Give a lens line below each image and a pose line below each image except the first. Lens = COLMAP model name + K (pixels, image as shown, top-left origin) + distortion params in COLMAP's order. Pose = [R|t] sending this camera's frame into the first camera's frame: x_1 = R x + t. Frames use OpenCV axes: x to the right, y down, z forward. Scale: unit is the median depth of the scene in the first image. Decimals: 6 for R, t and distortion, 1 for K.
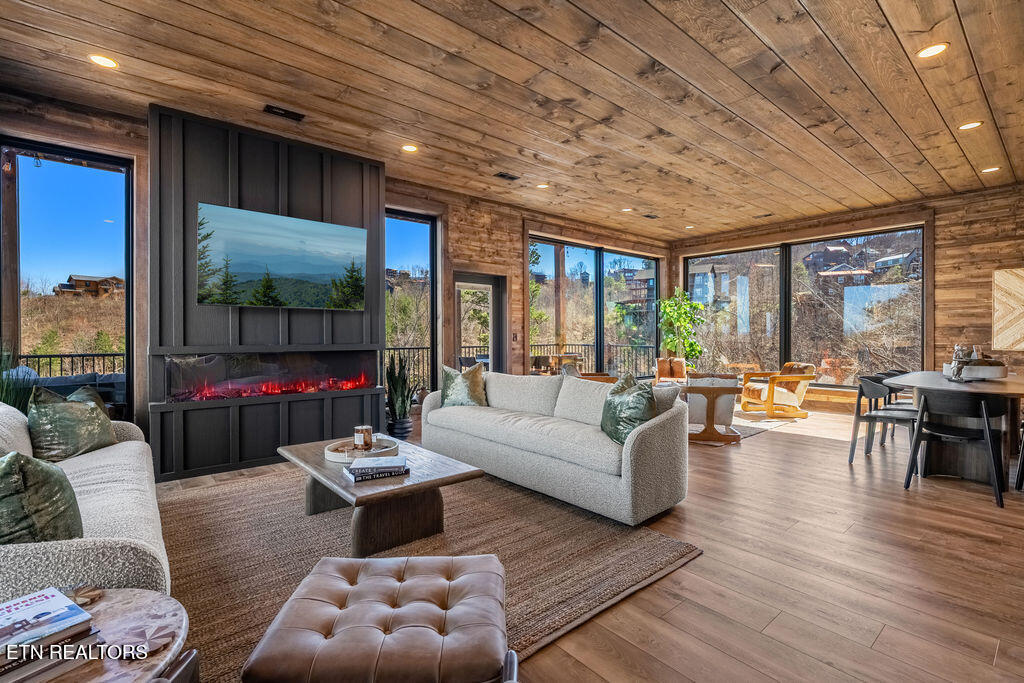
lens RADIAL K [[467.0, 0, 508.8], [0, 467.0, 337.3], [0, 0, 1]] dist [-0.002443, 0.000674]
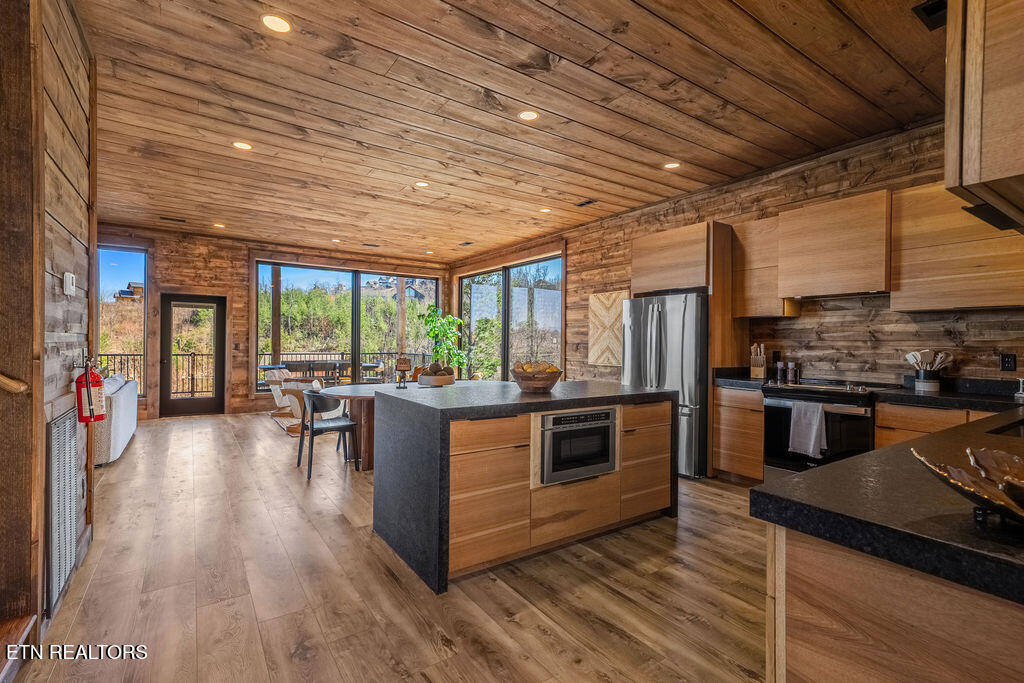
lens RADIAL K [[464.9, 0, 509.2], [0, 464.9, 344.9], [0, 0, 1]] dist [0.017786, 0.000286]
pose [[0.995065, 0.013630, -0.098283, 0.853686], [-0.013606, 0.999907, 0.000908, -0.016131], [0.098286, 0.000433, 0.995158, -0.142757]]
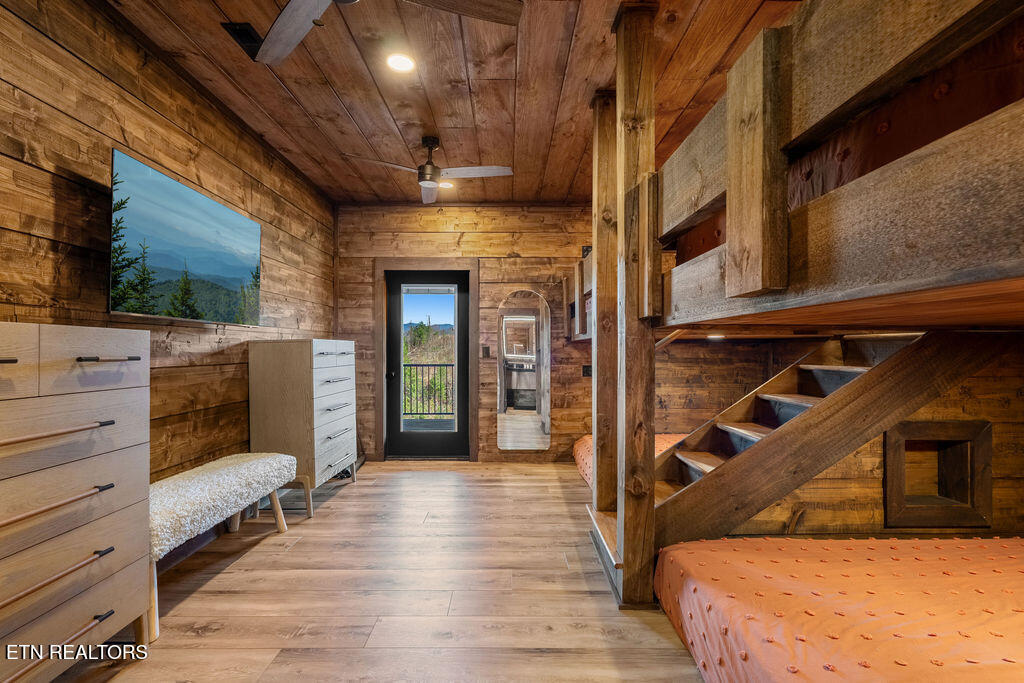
lens RADIAL K [[470.9, 0, 514.7], [0, 470.9, 342.2], [0, 0, 1]] dist [-0.003781, 0.000064]
pose [[0.628763, 0.013181, 0.777486, -0.476335], [-0.000406, 0.999862, -0.016623, -0.012860], [-0.777597, 0.010136, 0.628681, 0.113750]]
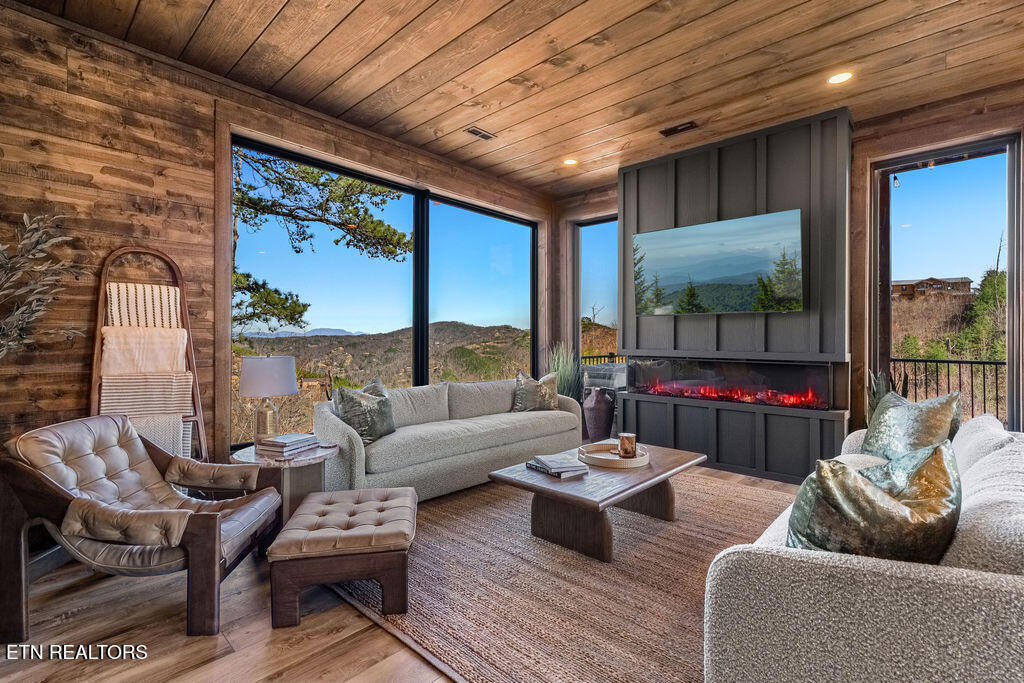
lens RADIAL K [[468.6, 0, 509.9], [0, 468.6, 338.7], [0, 0, 1]] dist [0.005814, 0.000516]
pose [[0.119875, 0.003357, -0.992783, 0.308413], [-0.007451, 0.999969, 0.002482, -0.005787], [0.992761, 0.007100, 0.119896, 0.297237]]
